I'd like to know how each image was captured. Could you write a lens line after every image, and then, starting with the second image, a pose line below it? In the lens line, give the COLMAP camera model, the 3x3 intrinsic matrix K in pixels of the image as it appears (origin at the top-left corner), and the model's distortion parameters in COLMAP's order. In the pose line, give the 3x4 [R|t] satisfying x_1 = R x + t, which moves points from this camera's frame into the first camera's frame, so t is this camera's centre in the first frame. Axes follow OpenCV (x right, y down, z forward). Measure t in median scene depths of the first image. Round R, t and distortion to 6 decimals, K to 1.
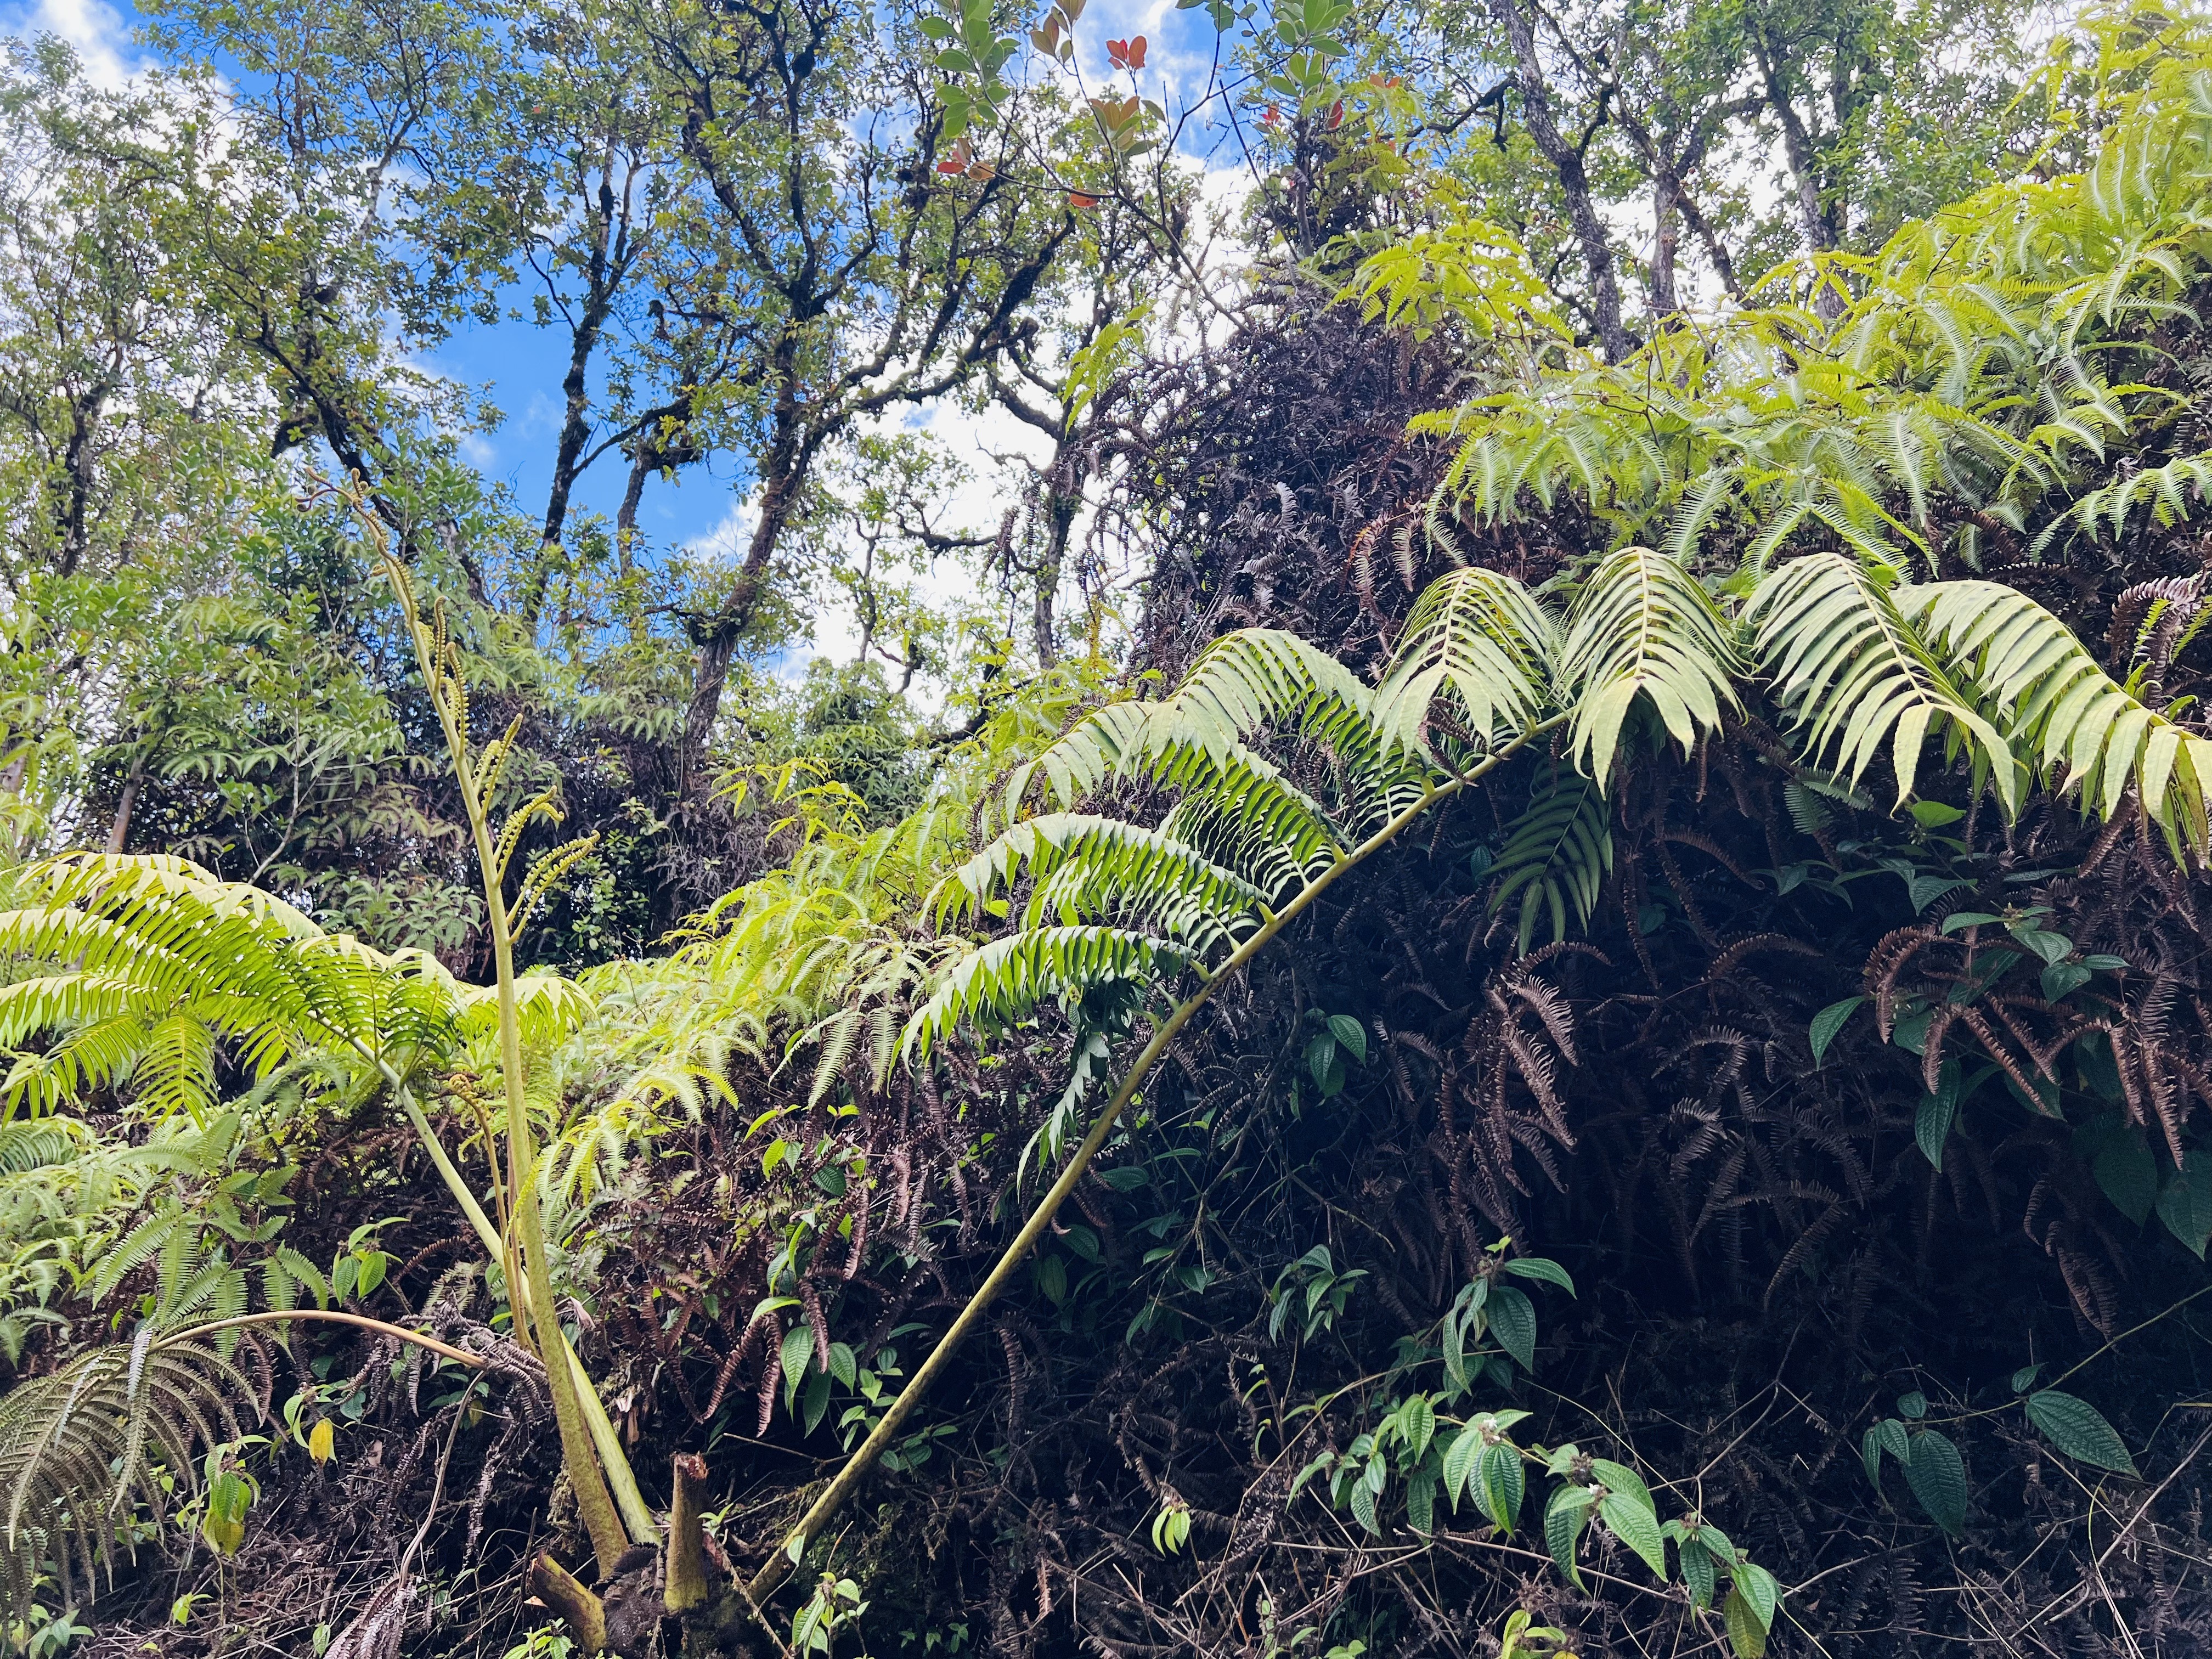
lens RADIAL K [[1659.8, 0, 1106.0], [0, 1659.8, 829.5], [0, 0, 1]] dist [0.085458, -0.103742]
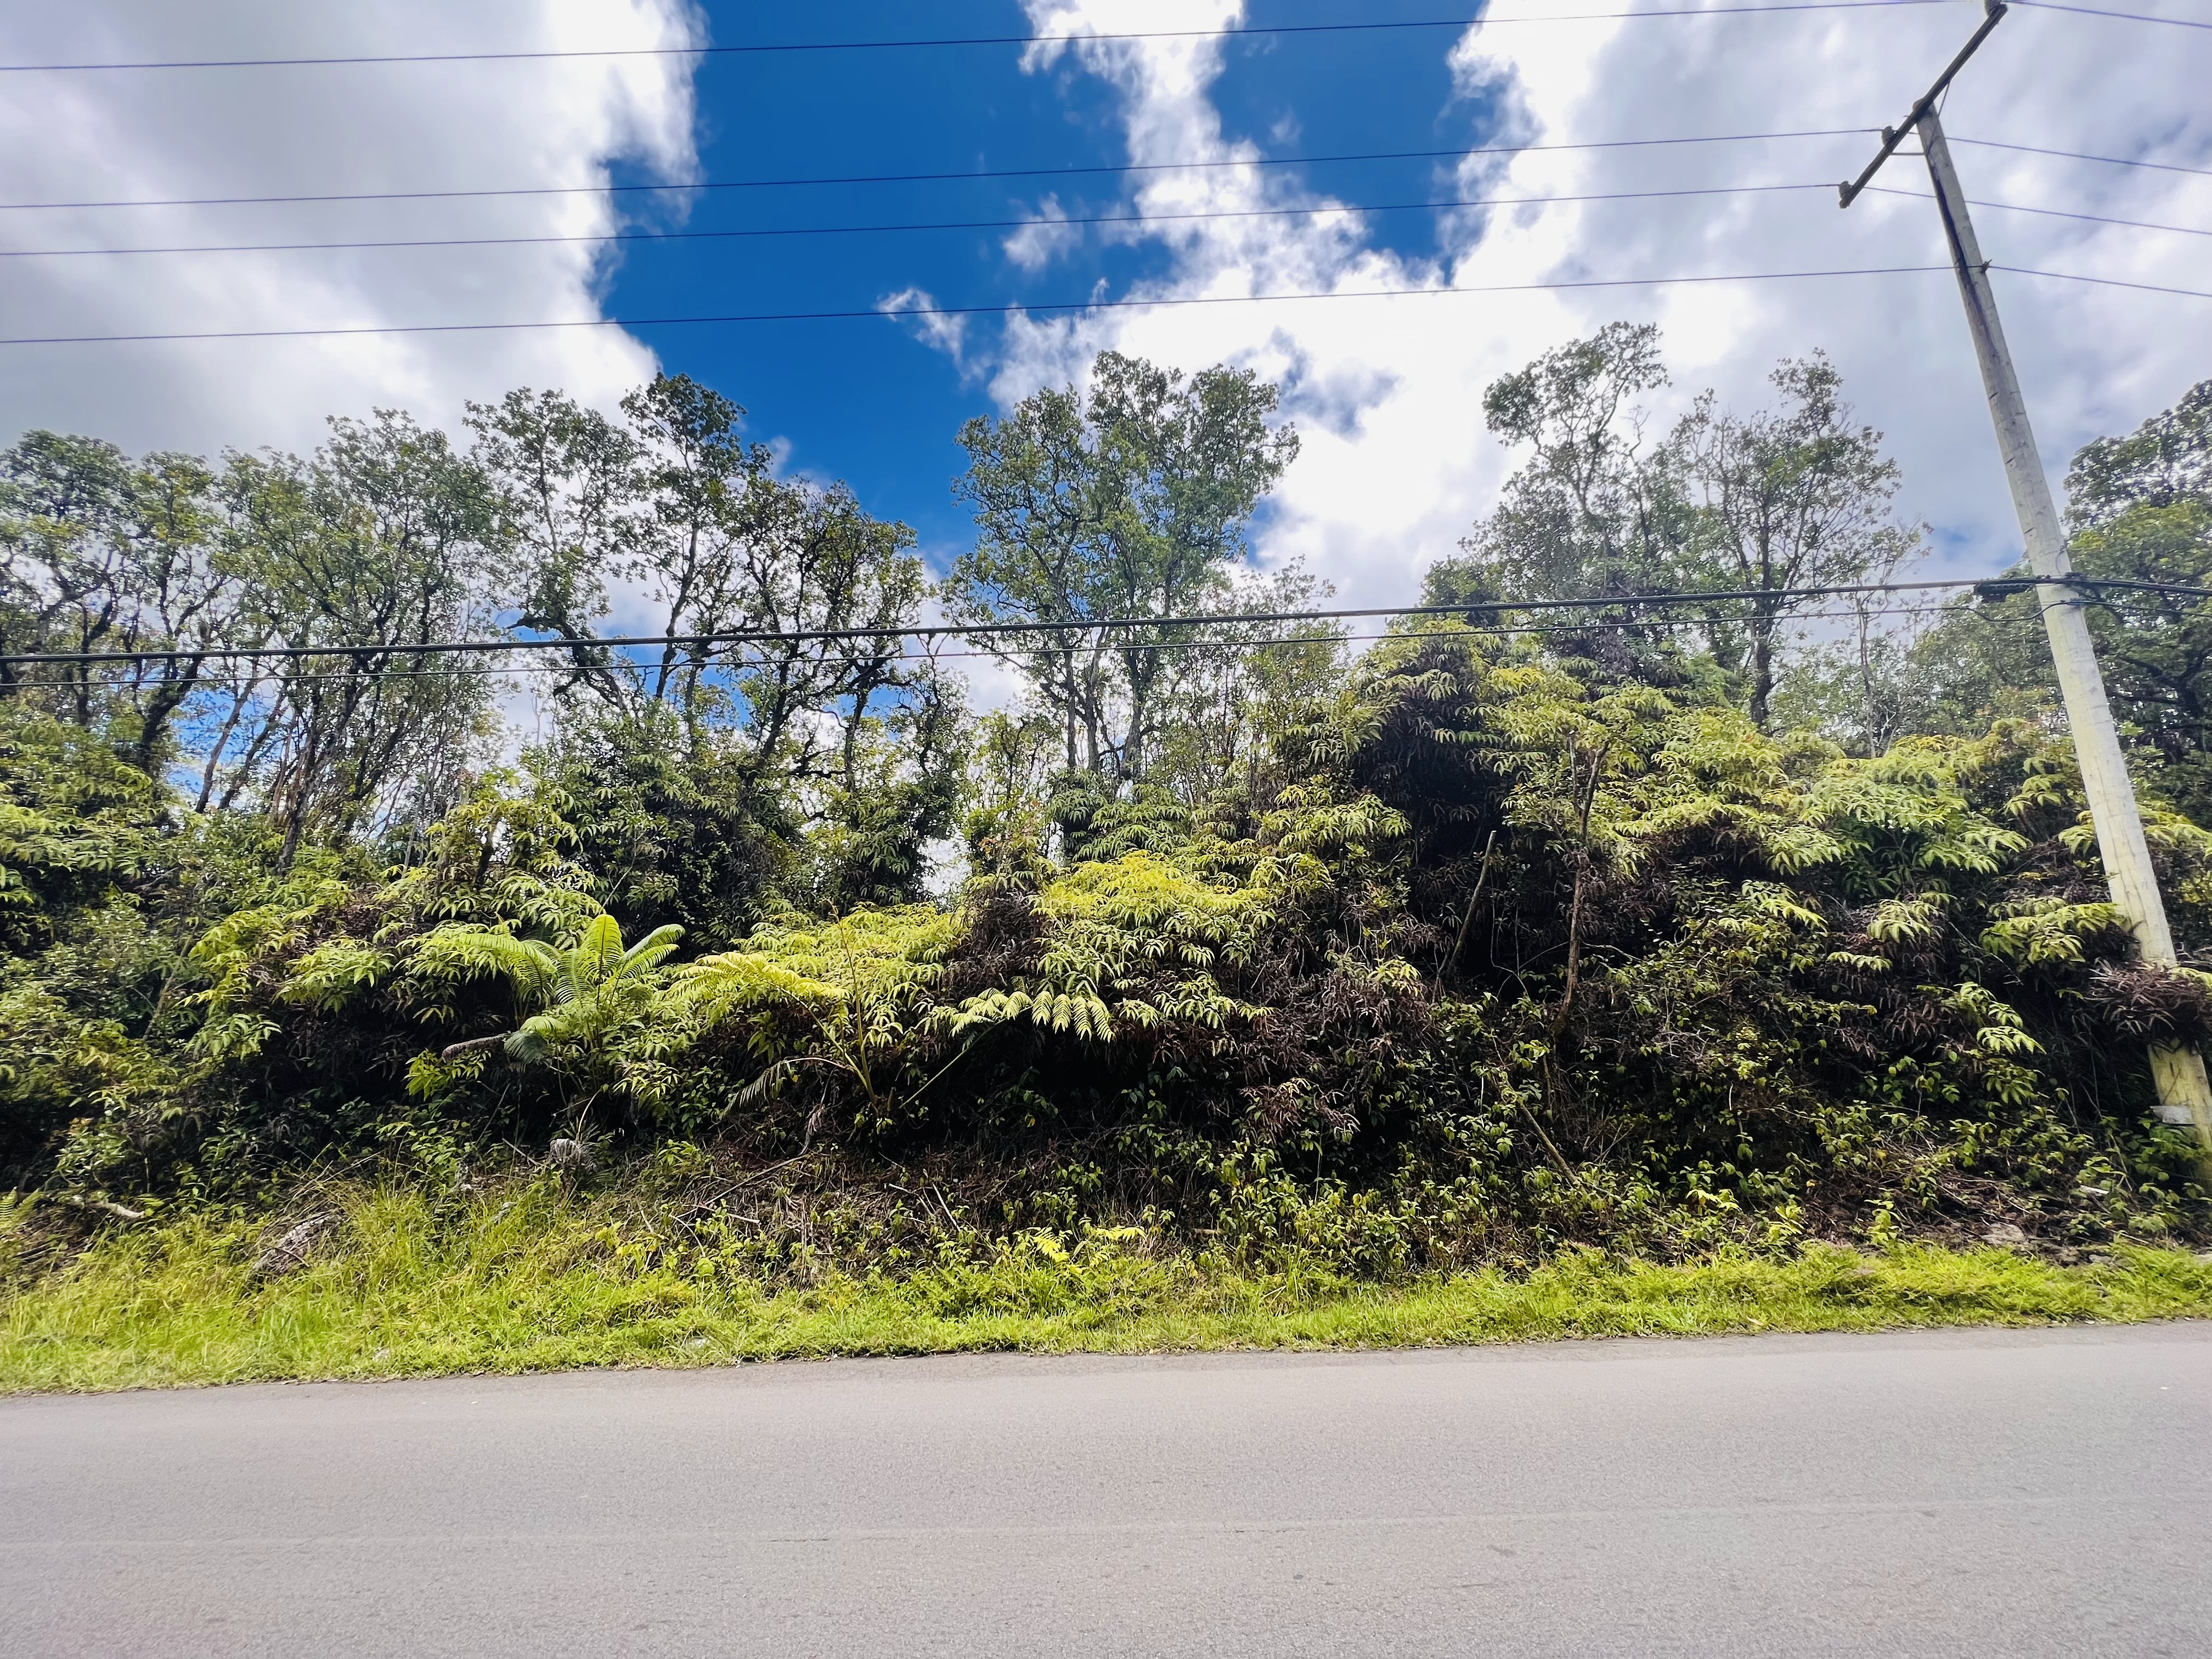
lens RADIAL K [[898.6, 0, 1106.0], [0, 898.6, 829.5], [0, 0, 1]] dist [-0.001188, 0.000093]
pose [[0.909859, 0.137535, 0.391460, -0.944407], [-0.187224, 0.978043, 0.091536, -0.986083], [-0.370275, -0.156576, 0.915631, -2.130515]]
